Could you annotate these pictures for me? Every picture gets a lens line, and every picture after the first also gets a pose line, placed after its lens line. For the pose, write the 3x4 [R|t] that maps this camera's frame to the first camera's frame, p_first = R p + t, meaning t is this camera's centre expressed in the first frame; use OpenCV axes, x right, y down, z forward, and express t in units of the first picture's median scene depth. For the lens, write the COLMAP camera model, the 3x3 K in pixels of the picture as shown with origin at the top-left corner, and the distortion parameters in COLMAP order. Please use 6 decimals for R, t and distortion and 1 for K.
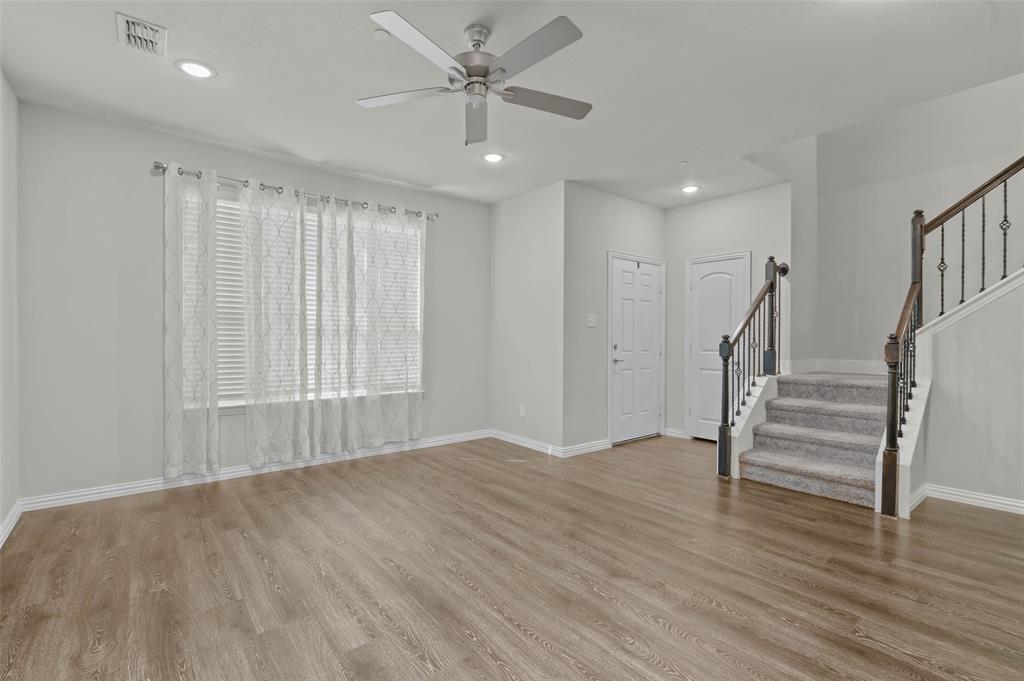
lens RADIAL K [[471.6, 0, 515.9], [0, 471.6, 335.5], [0, 0, 1]] dist [-0.005216, -0.000602]
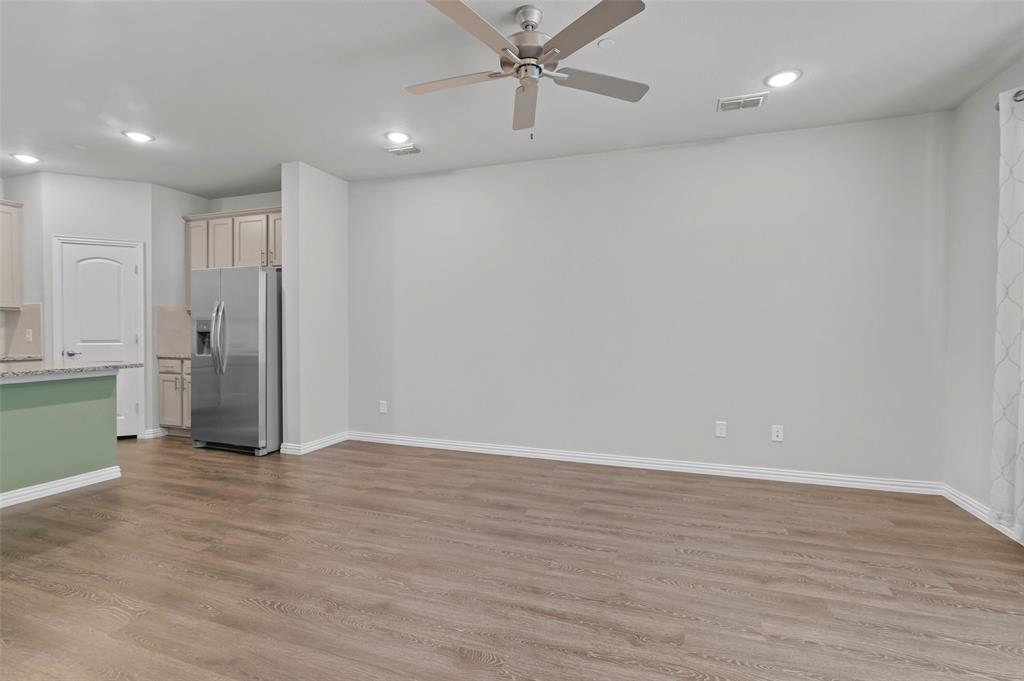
lens RADIAL K [[471.6, 0, 510.7], [0, 471.6, 335.0], [0, 0, 1]] dist [-0.005216, -0.000602]
pose [[-0.852841, 0.000463, -0.522170, 0.274978], [-0.006484, 0.999913, 0.011475, 0.002481], [0.522130, 0.013172, -0.852764, 1.100222]]
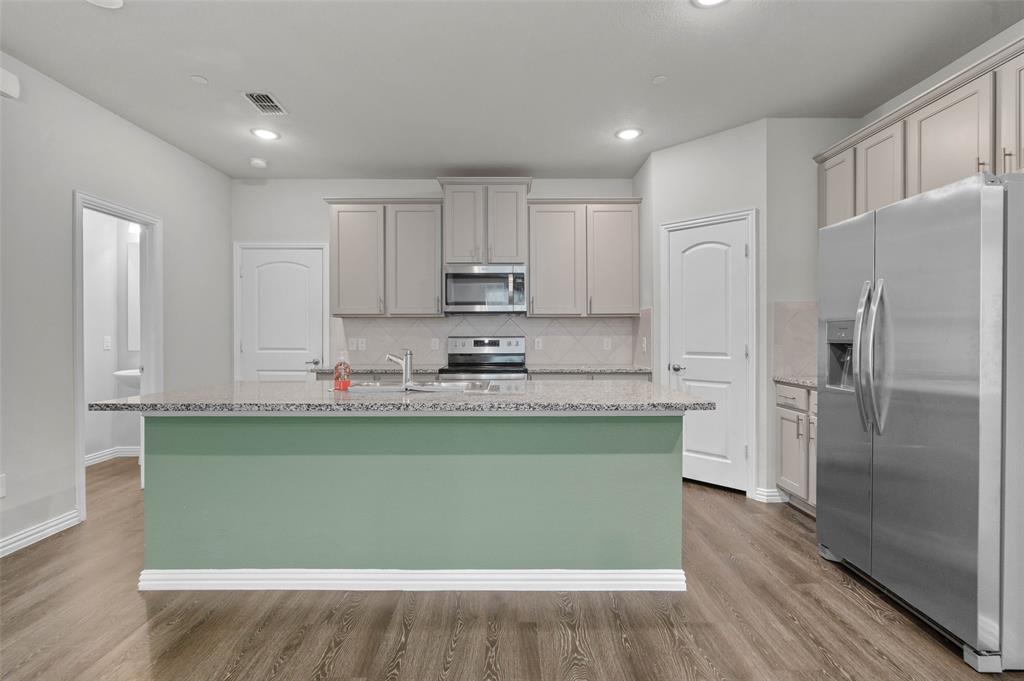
lens RADIAL K [[471.6, 0, 514.0], [0, 471.6, 336.4], [0, 0, 1]] dist [-0.005216, -0.000602]
pose [[-0.779912, -0.003821, 0.625877, 0.263895], [-0.001427, 0.999990, 0.004328, 0.002712], [-0.625887, 0.002482, -0.779910, 0.441106]]
